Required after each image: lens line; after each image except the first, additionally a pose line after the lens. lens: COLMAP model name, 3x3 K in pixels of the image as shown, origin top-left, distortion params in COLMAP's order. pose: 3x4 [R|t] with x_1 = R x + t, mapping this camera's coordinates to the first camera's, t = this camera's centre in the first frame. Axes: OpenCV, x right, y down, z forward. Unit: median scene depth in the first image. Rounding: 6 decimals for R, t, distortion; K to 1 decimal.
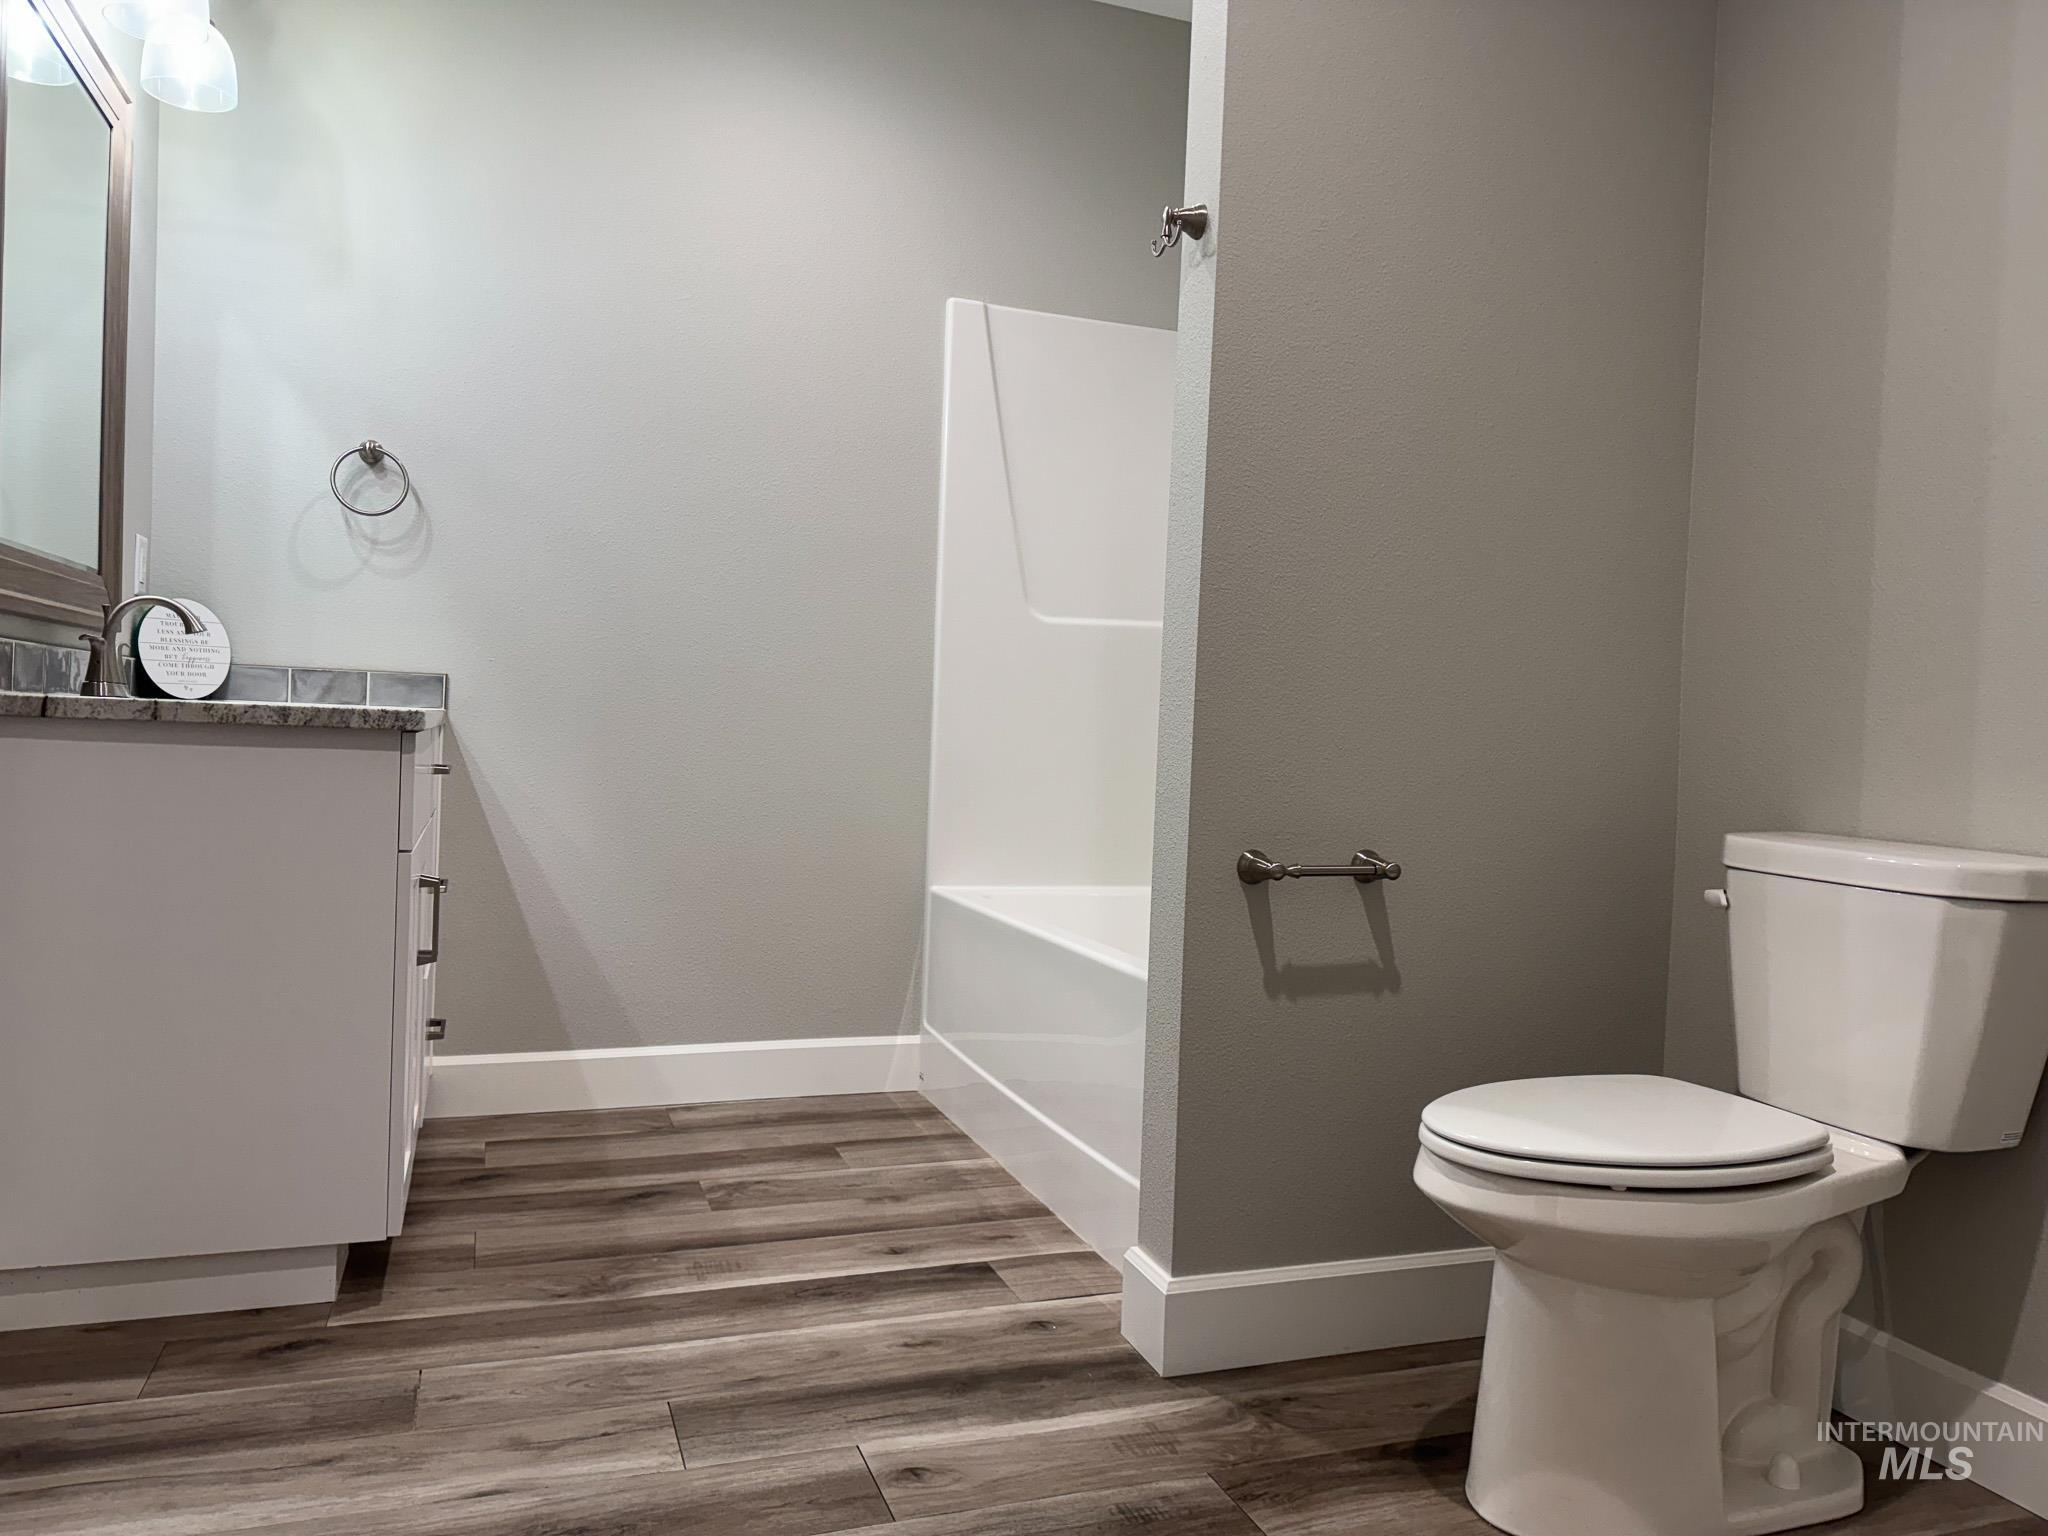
lens RADIAL K [[1441.0, 0, 1055.8], [0, 1441.0, 771.8], [0, 0, 1]] dist [0.003890, -0.027287]
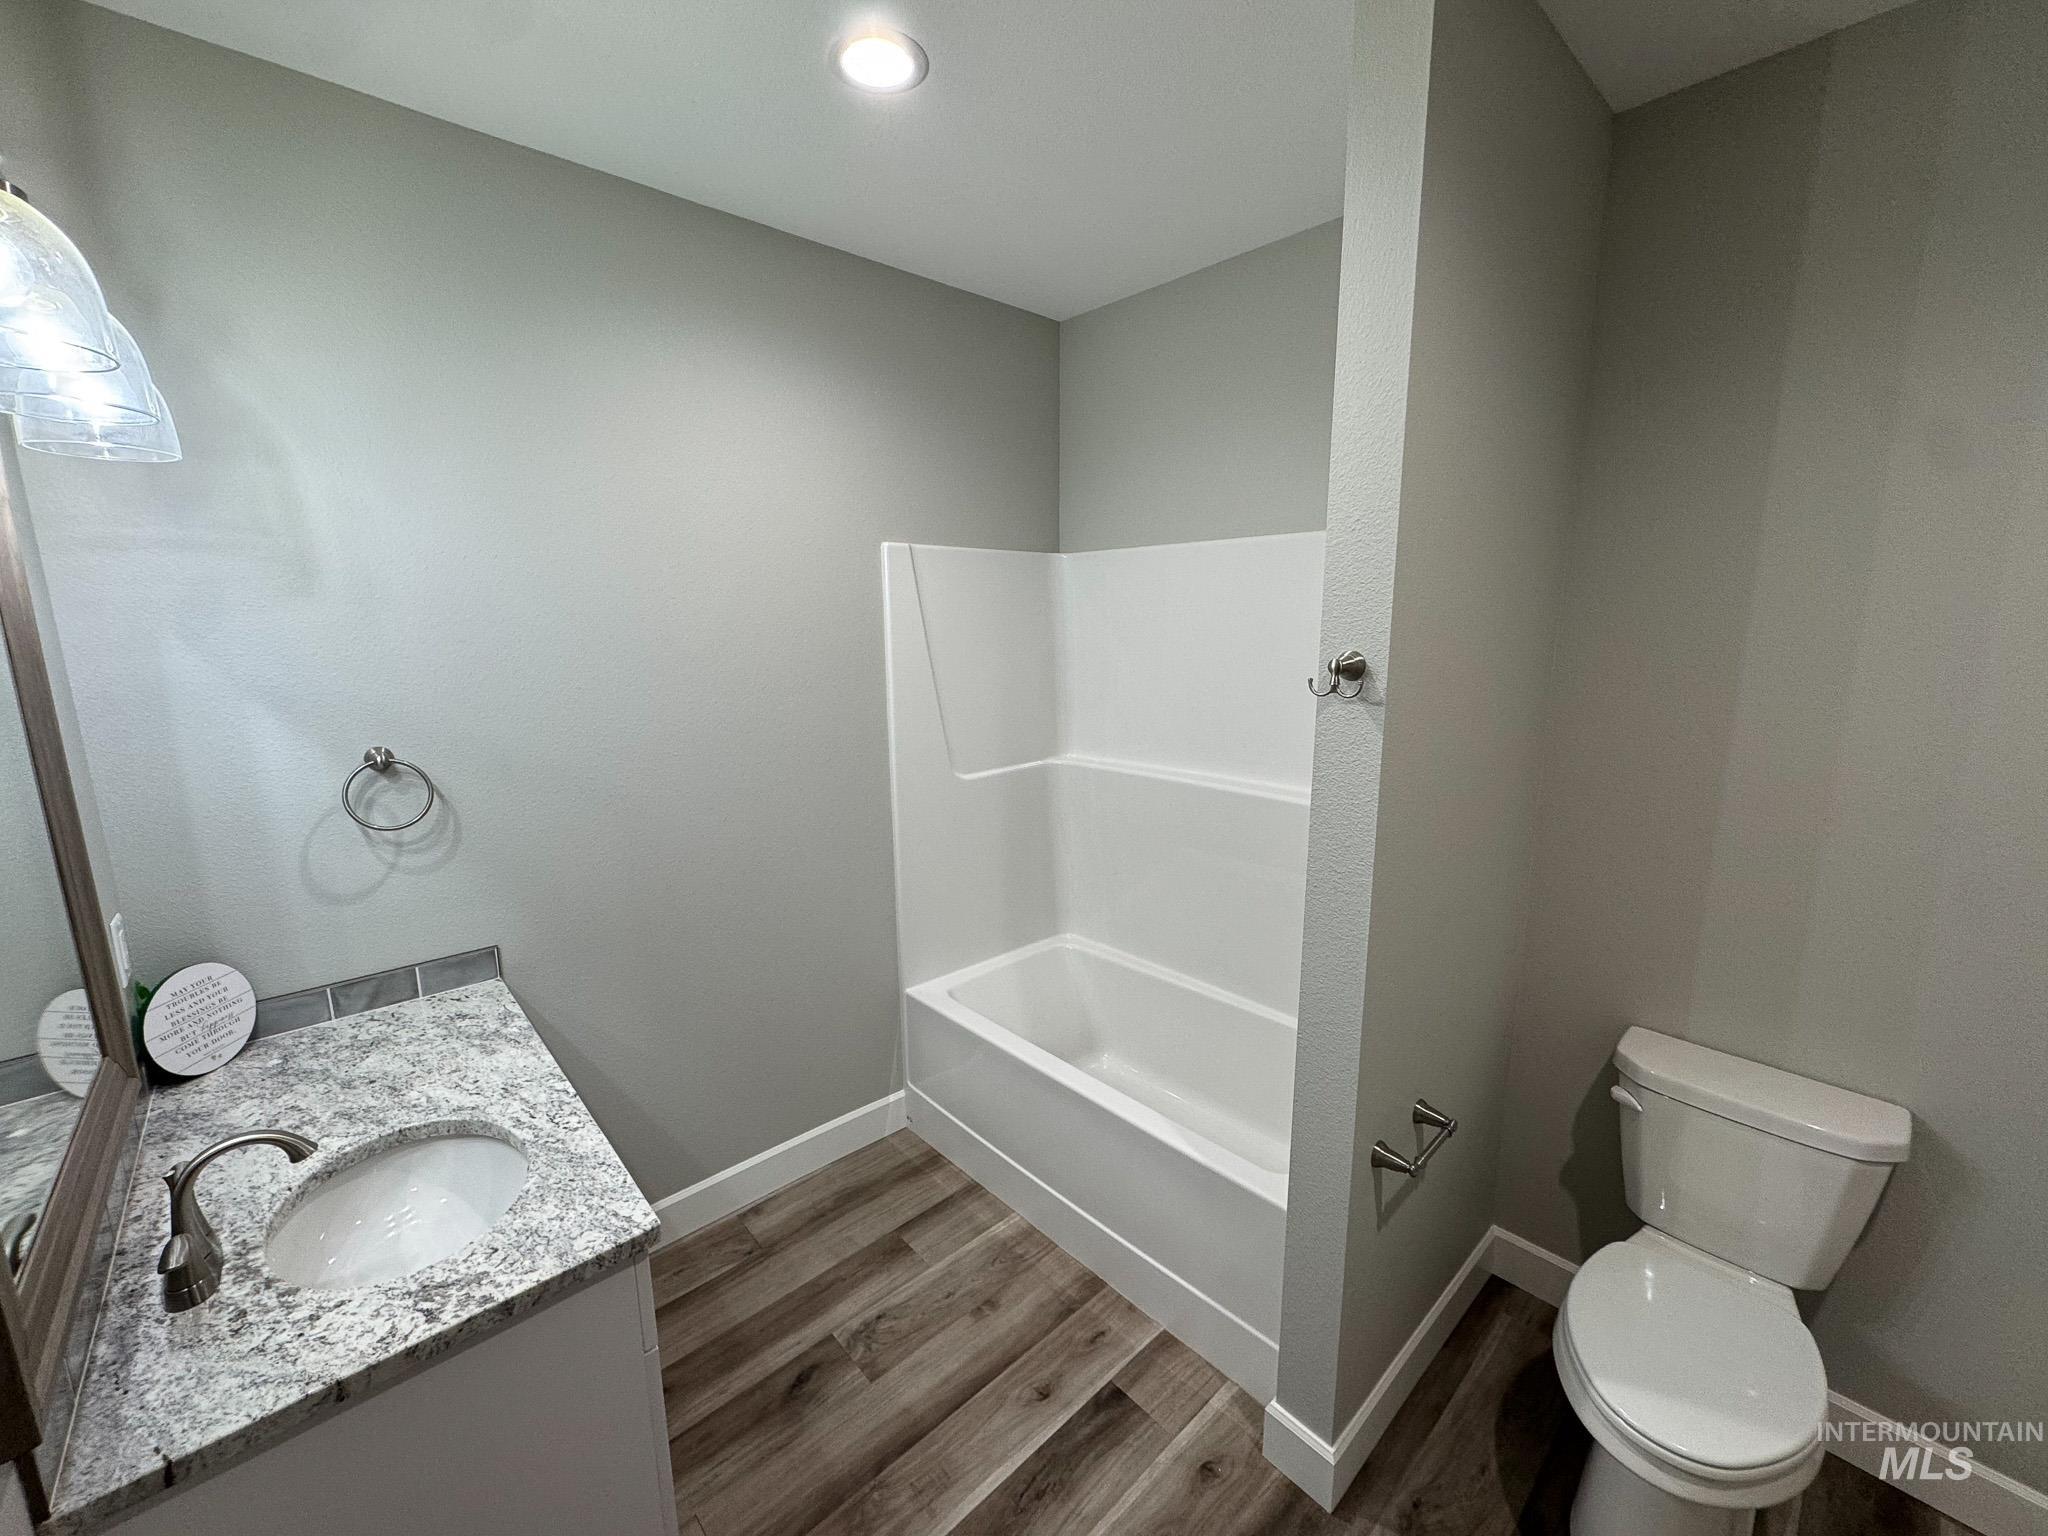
lens RADIAL K [[813.1, 0, 1022.6], [0, 813.1, 766.6], [0, 0, 1]] dist [-0.002871, 0.000317]
pose [[0.930820, -0.112284, 0.347802, -0.271913], [0.054051, 0.983465, 0.172843, -0.303080], [-0.361459, -0.142087, 0.921498, 0.342887]]
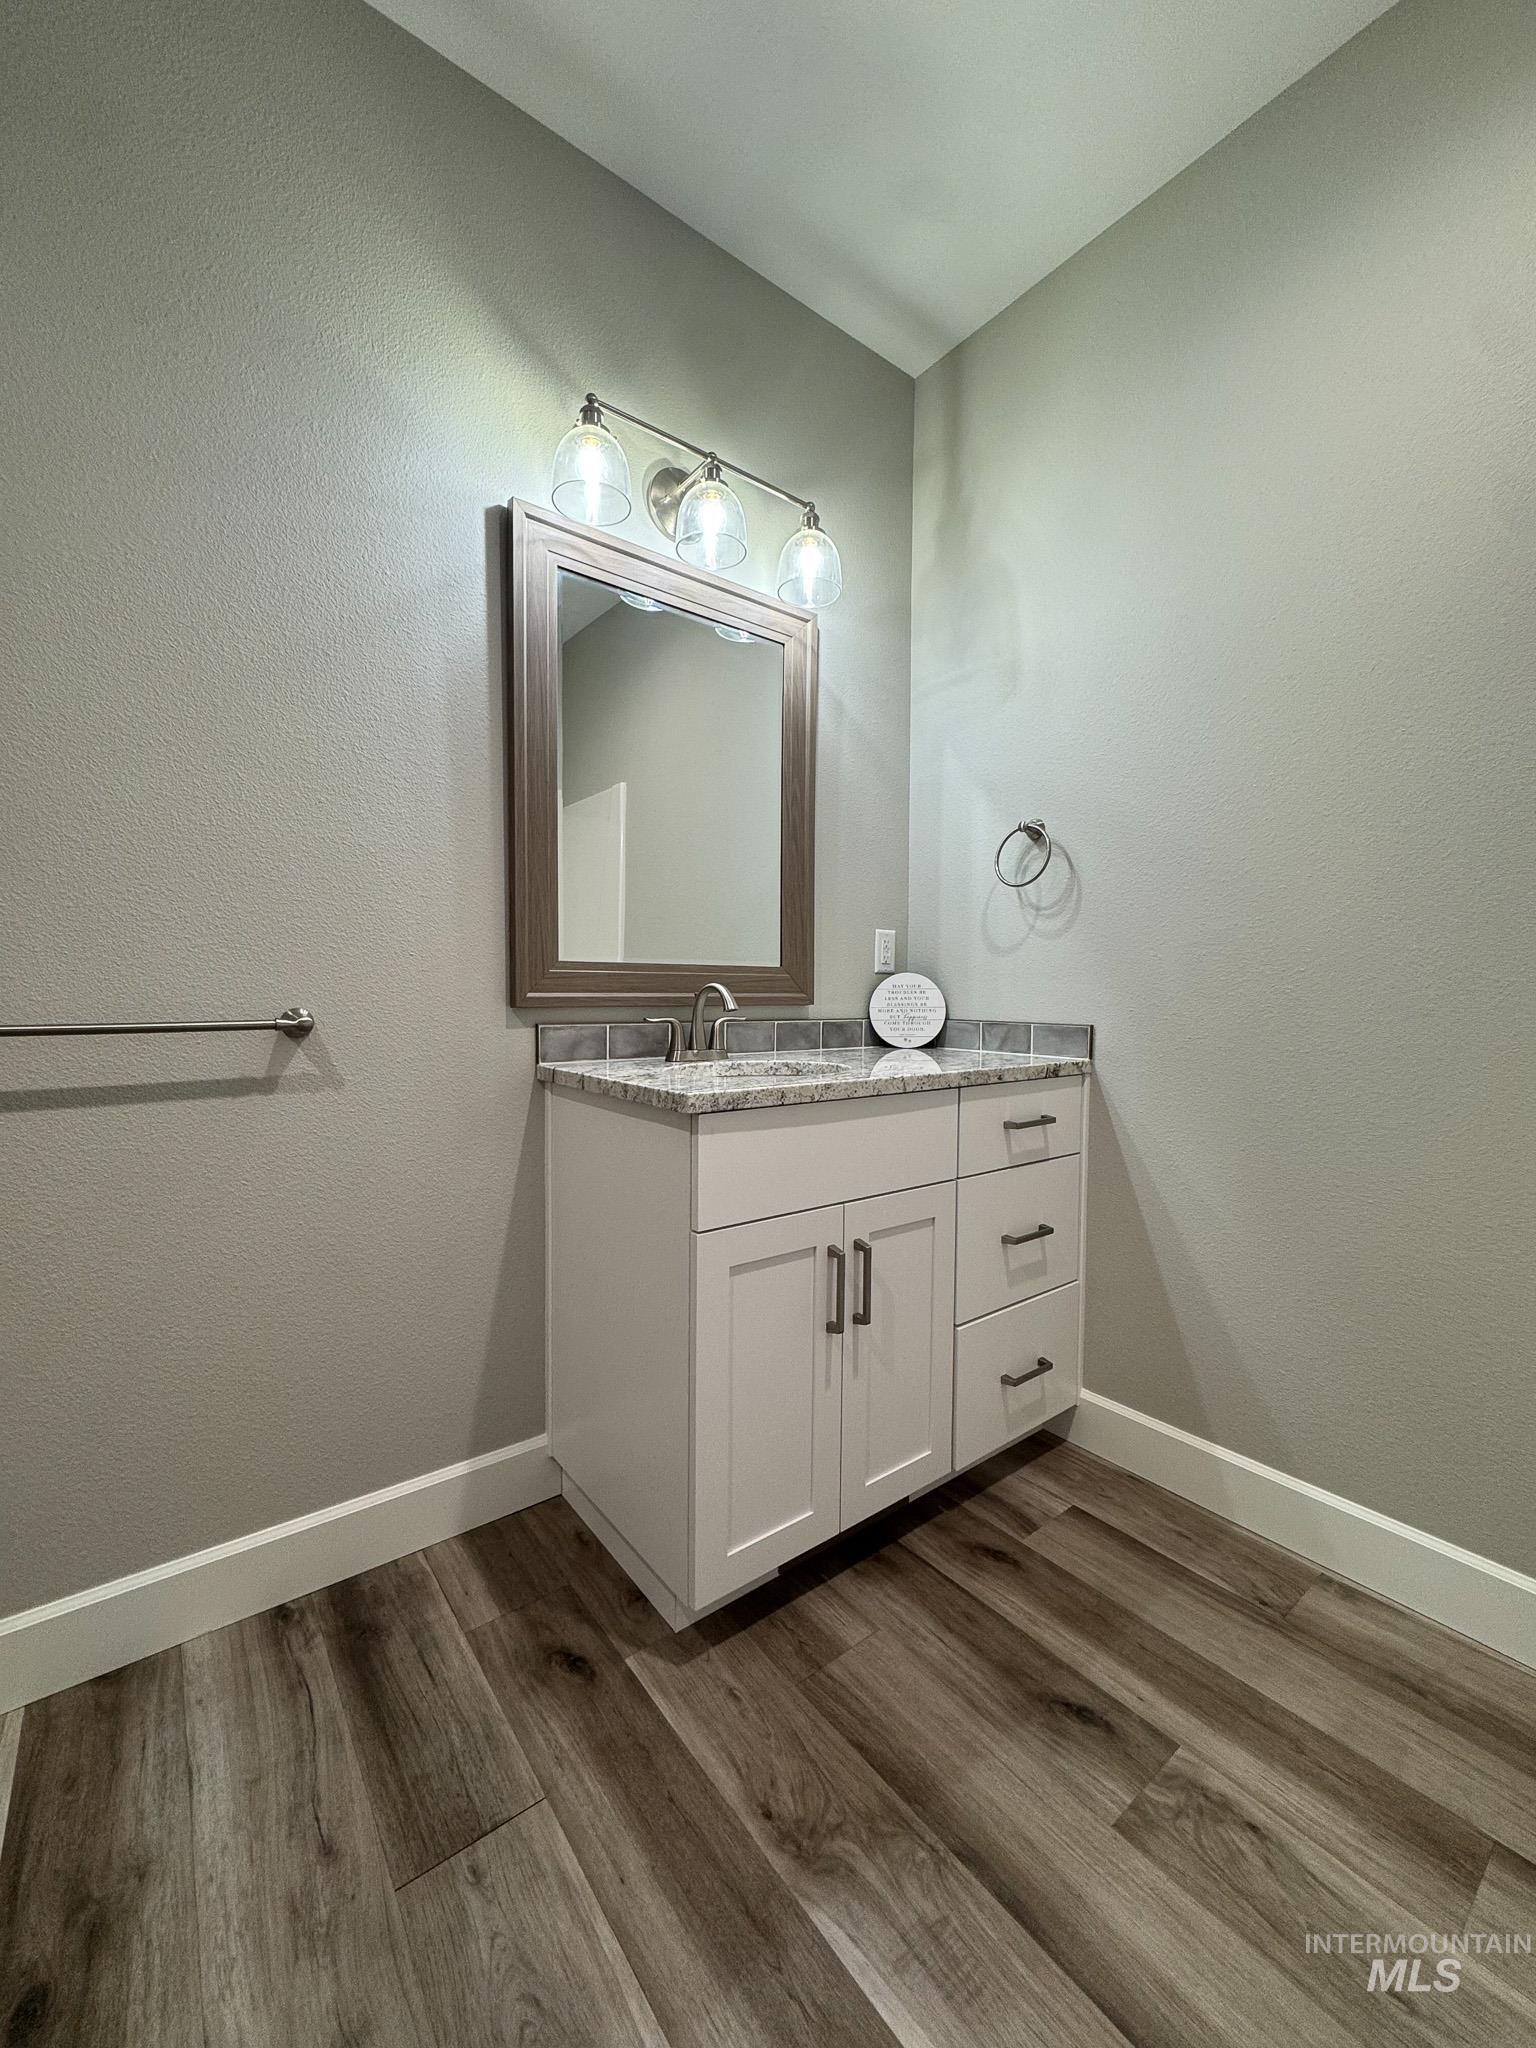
lens RADIAL K [[811.7, 0, 768.6], [0, 811.7, 1022.6], [0, 0, 1]] dist [-0.001558, -0.000261]
pose [[0.283459, -0.002288, -0.958982, 0.076985], [-0.022447, 0.999707, -0.009020, -0.063572], [0.958722, 0.024083, 0.283325, 0.654548]]
